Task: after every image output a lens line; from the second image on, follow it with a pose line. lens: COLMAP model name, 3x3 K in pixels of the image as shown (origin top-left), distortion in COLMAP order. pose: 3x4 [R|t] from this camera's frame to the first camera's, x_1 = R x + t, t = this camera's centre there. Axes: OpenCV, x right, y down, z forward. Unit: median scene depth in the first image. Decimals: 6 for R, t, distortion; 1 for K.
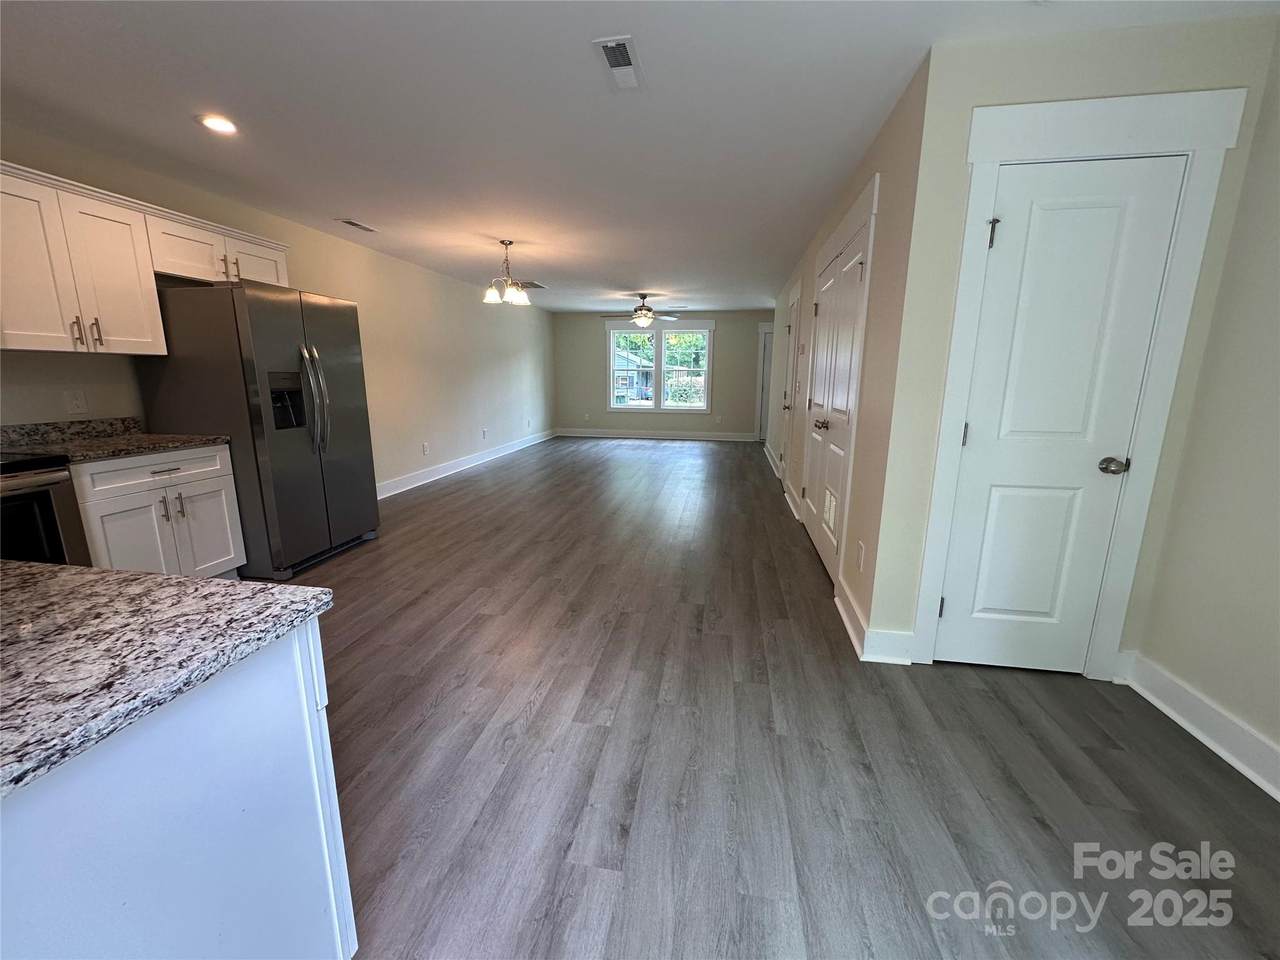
lens RADIAL K [[514.8, 0, 641.0], [0, 514.8, 476.3], [0, 0, 1]] dist [-0.000411, -0.000054]
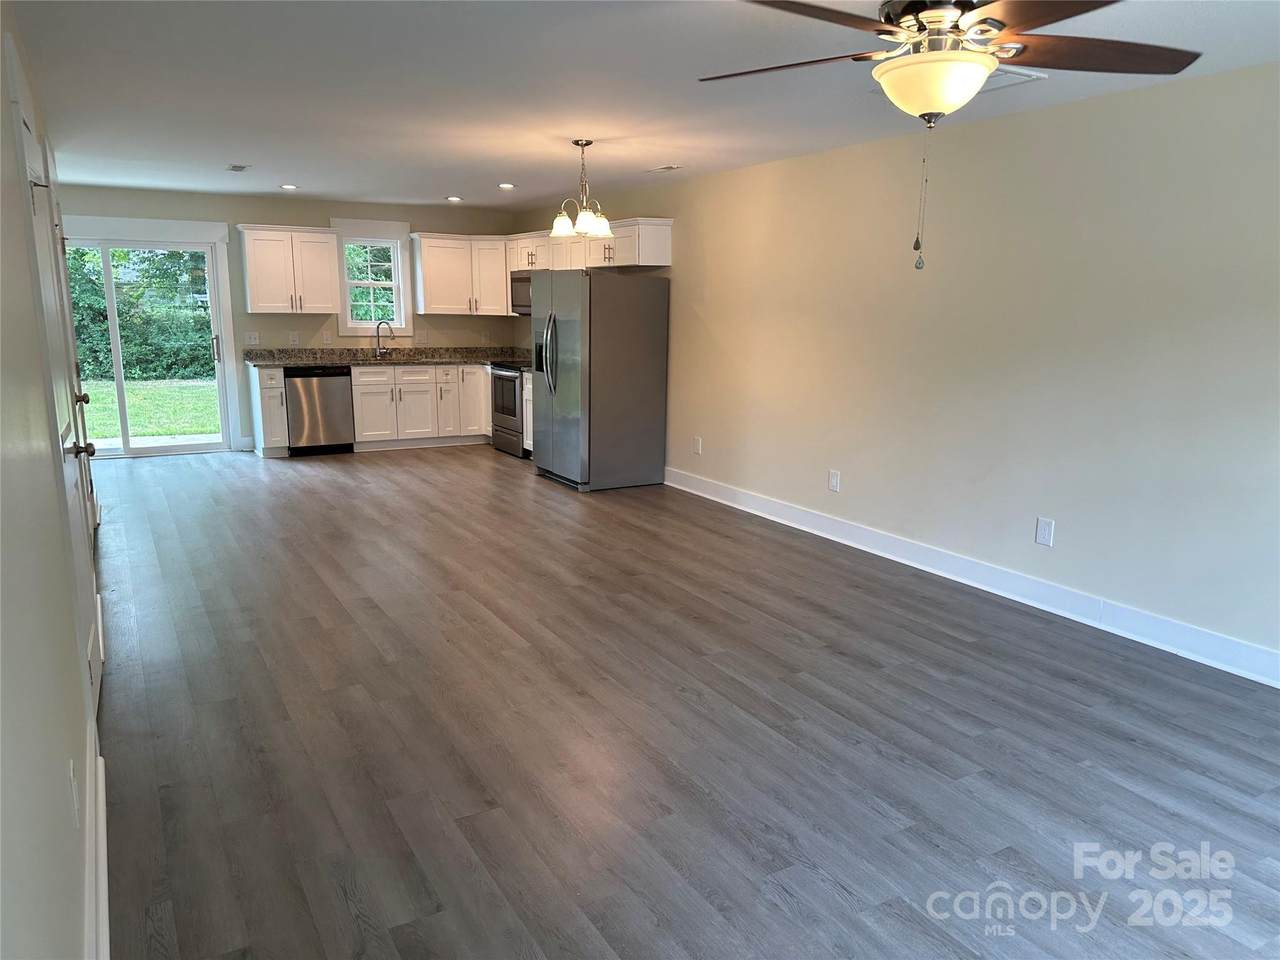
lens RADIAL K [[896.8, 0, 638.8], [0, 896.8, 485.4], [0, 0, 1]] dist [0.002453, 0.000108]
pose [[-0.761838, 0.105926, -0.639048, 0.647398], [-0.156842, 0.927020, 0.340638, -0.626013], [0.628493, 0.359740, -0.689626, 2.782641]]
